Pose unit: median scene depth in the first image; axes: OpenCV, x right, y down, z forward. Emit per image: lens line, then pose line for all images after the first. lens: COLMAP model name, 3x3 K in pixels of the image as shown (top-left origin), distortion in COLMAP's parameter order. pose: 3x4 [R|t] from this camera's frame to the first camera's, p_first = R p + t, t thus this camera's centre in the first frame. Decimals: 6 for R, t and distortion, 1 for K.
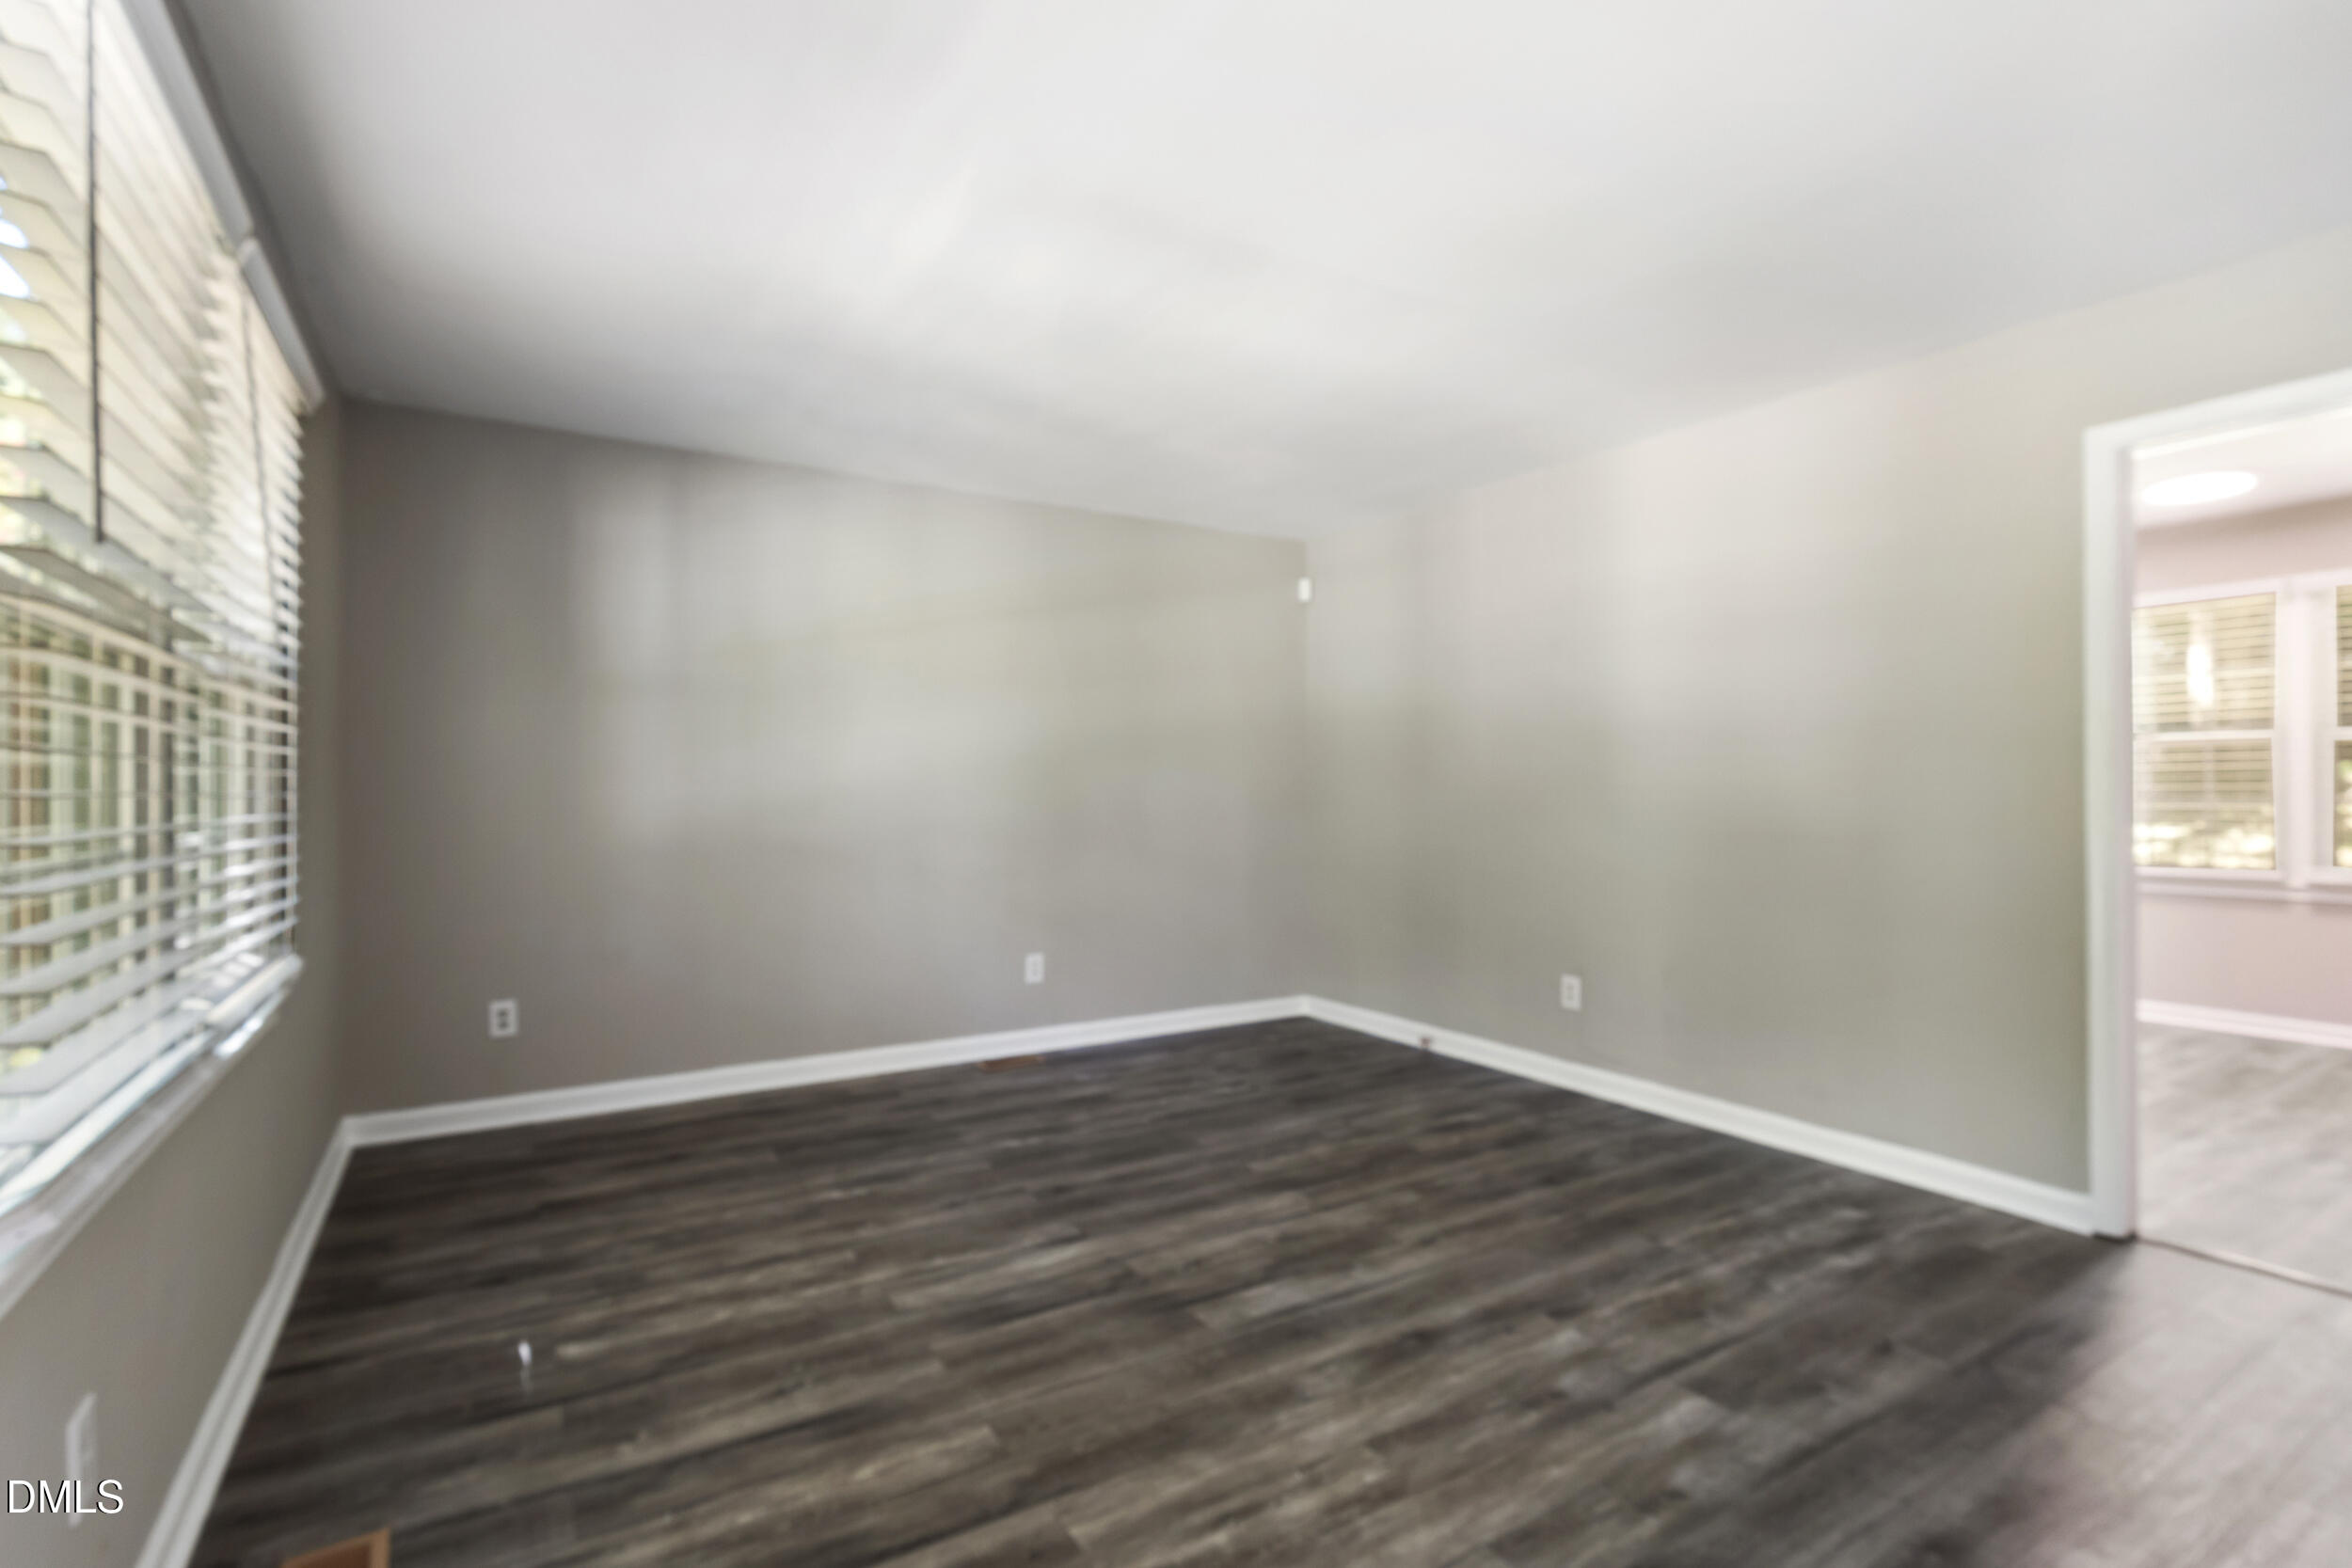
lens RADIAL K [[1091.1, 0, 1188.0], [0, 1091.1, 789.4], [0, 0, 1]] dist [0.003374, 0.000685]
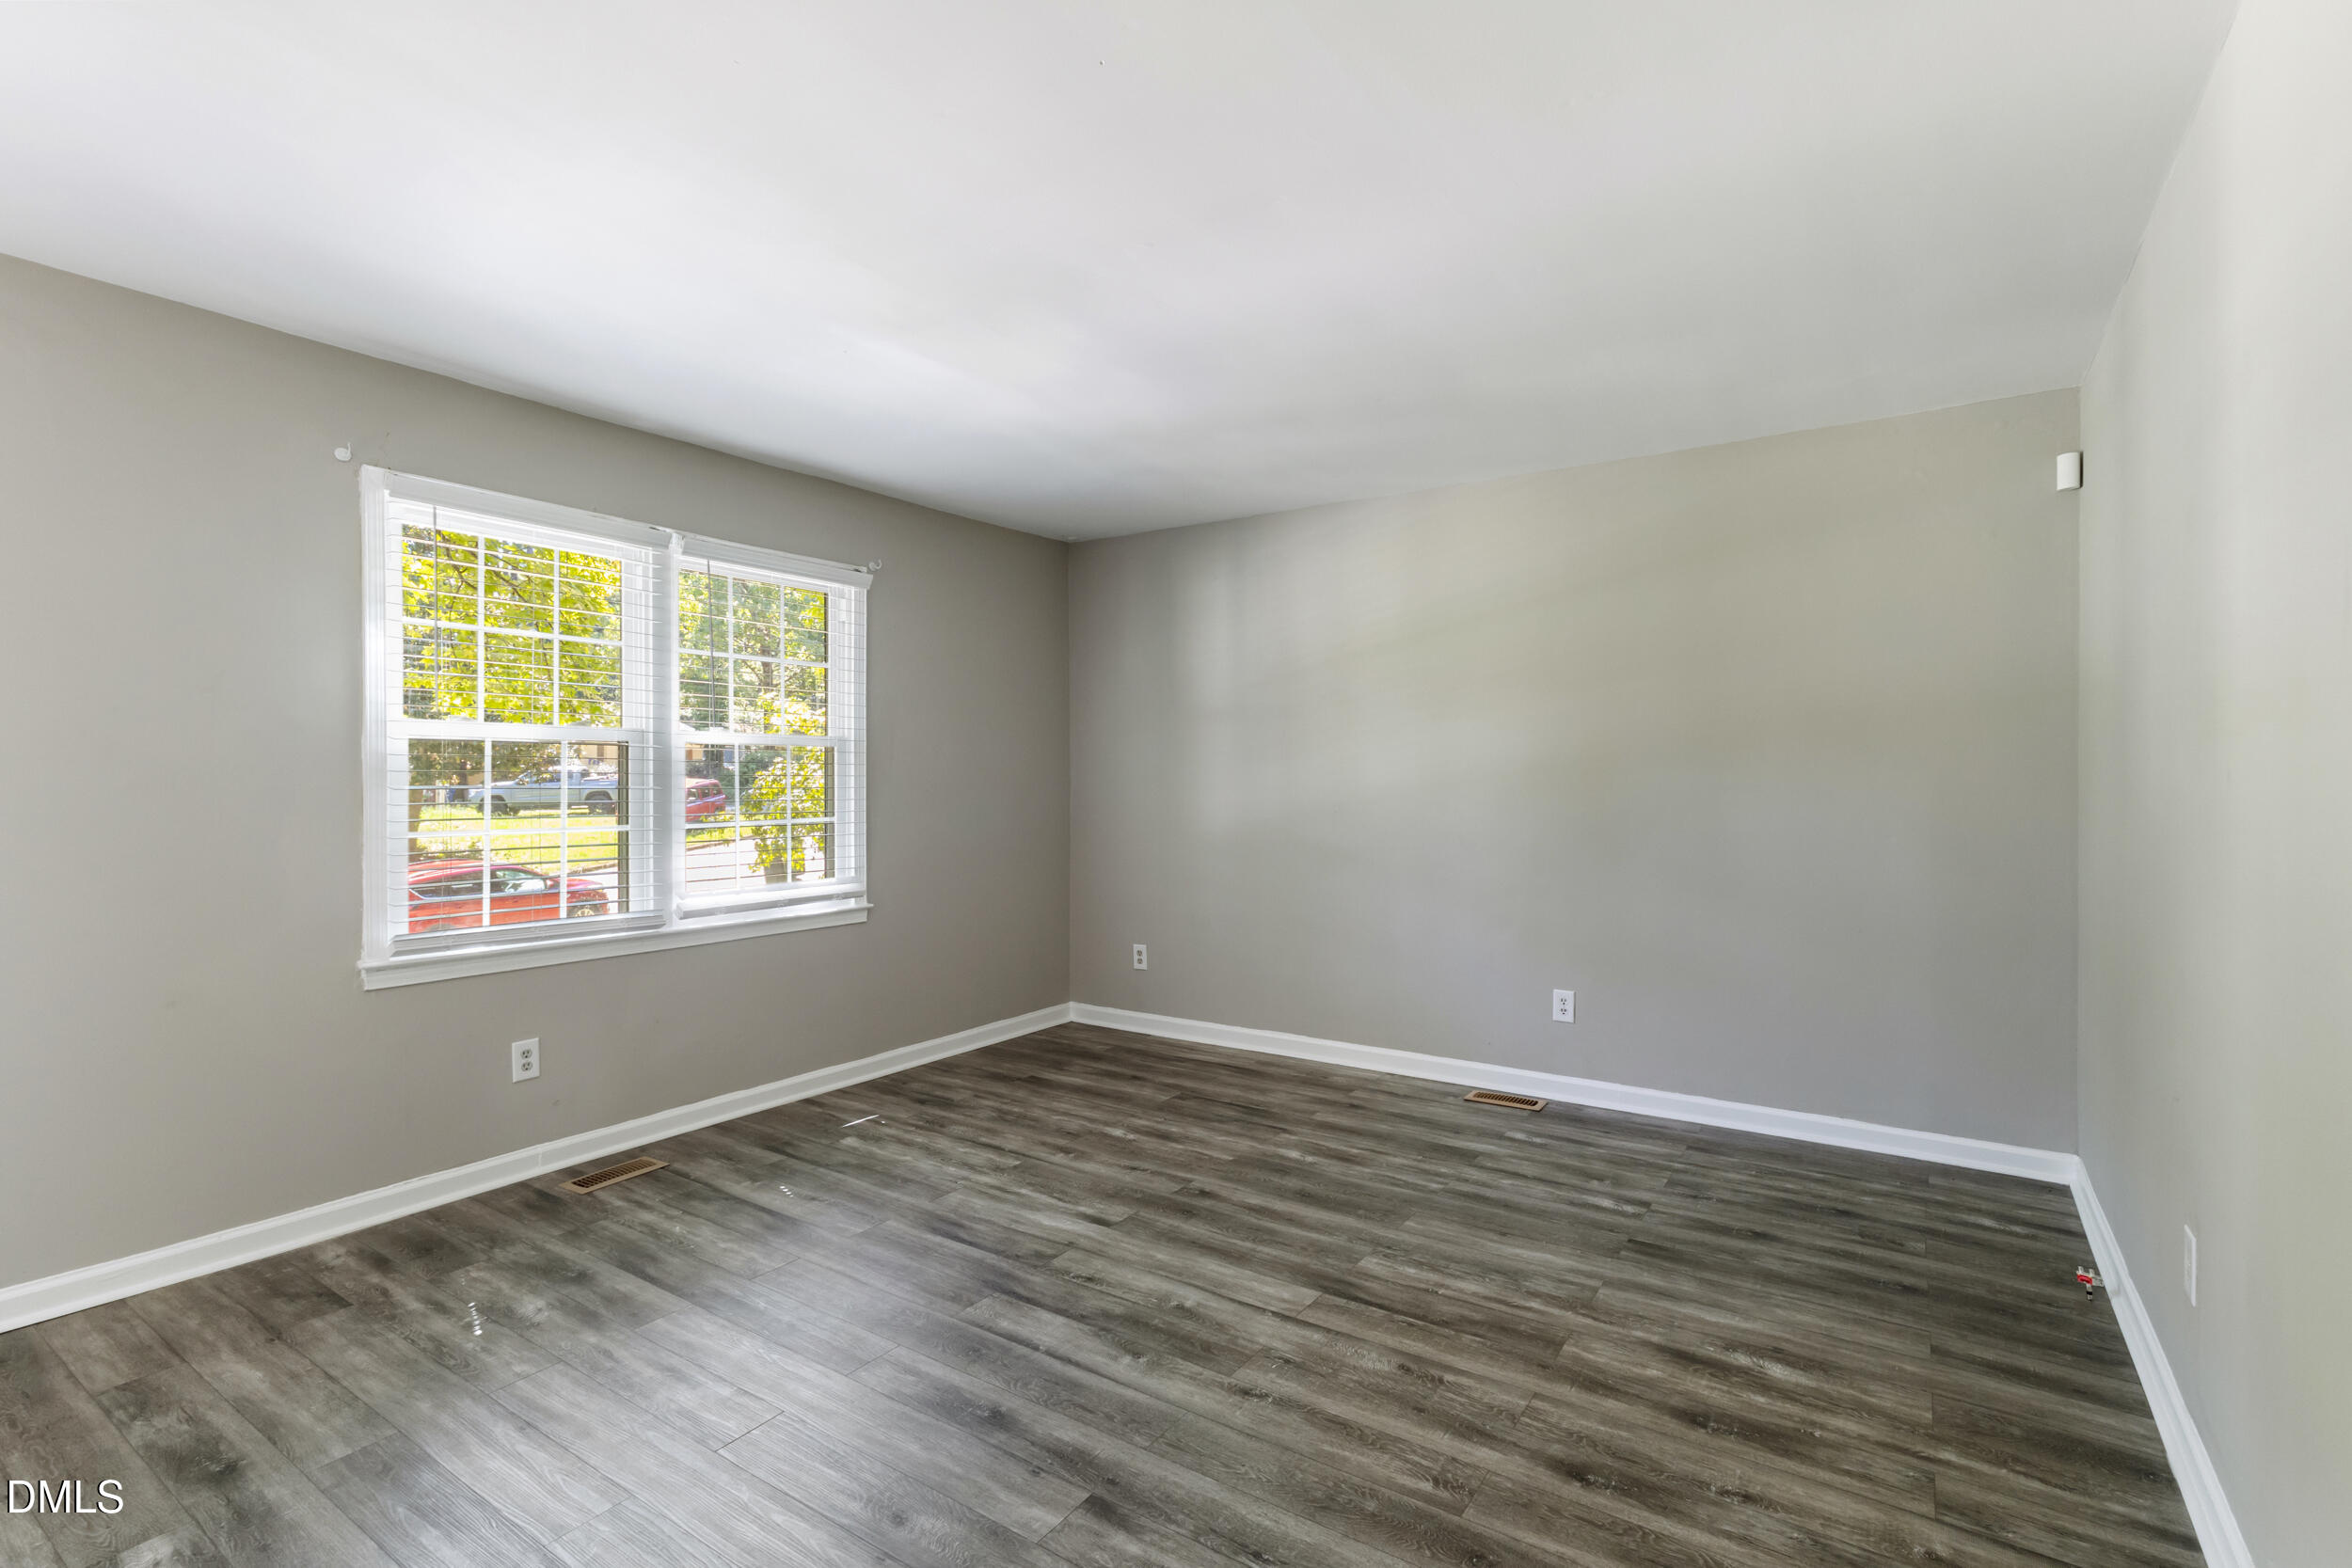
lens RADIAL K [[1078.4, 0, 1168.4], [0, 1078.4, 779.9], [0, 0, 1]] dist [0.003522, -0.000896]
pose [[0.399861, -0.000232, -0.916576, 0.803276], [-0.001432, 0.999999, -0.000878, -0.022590], [0.916575, 0.001664, 0.399860, 0.563950]]
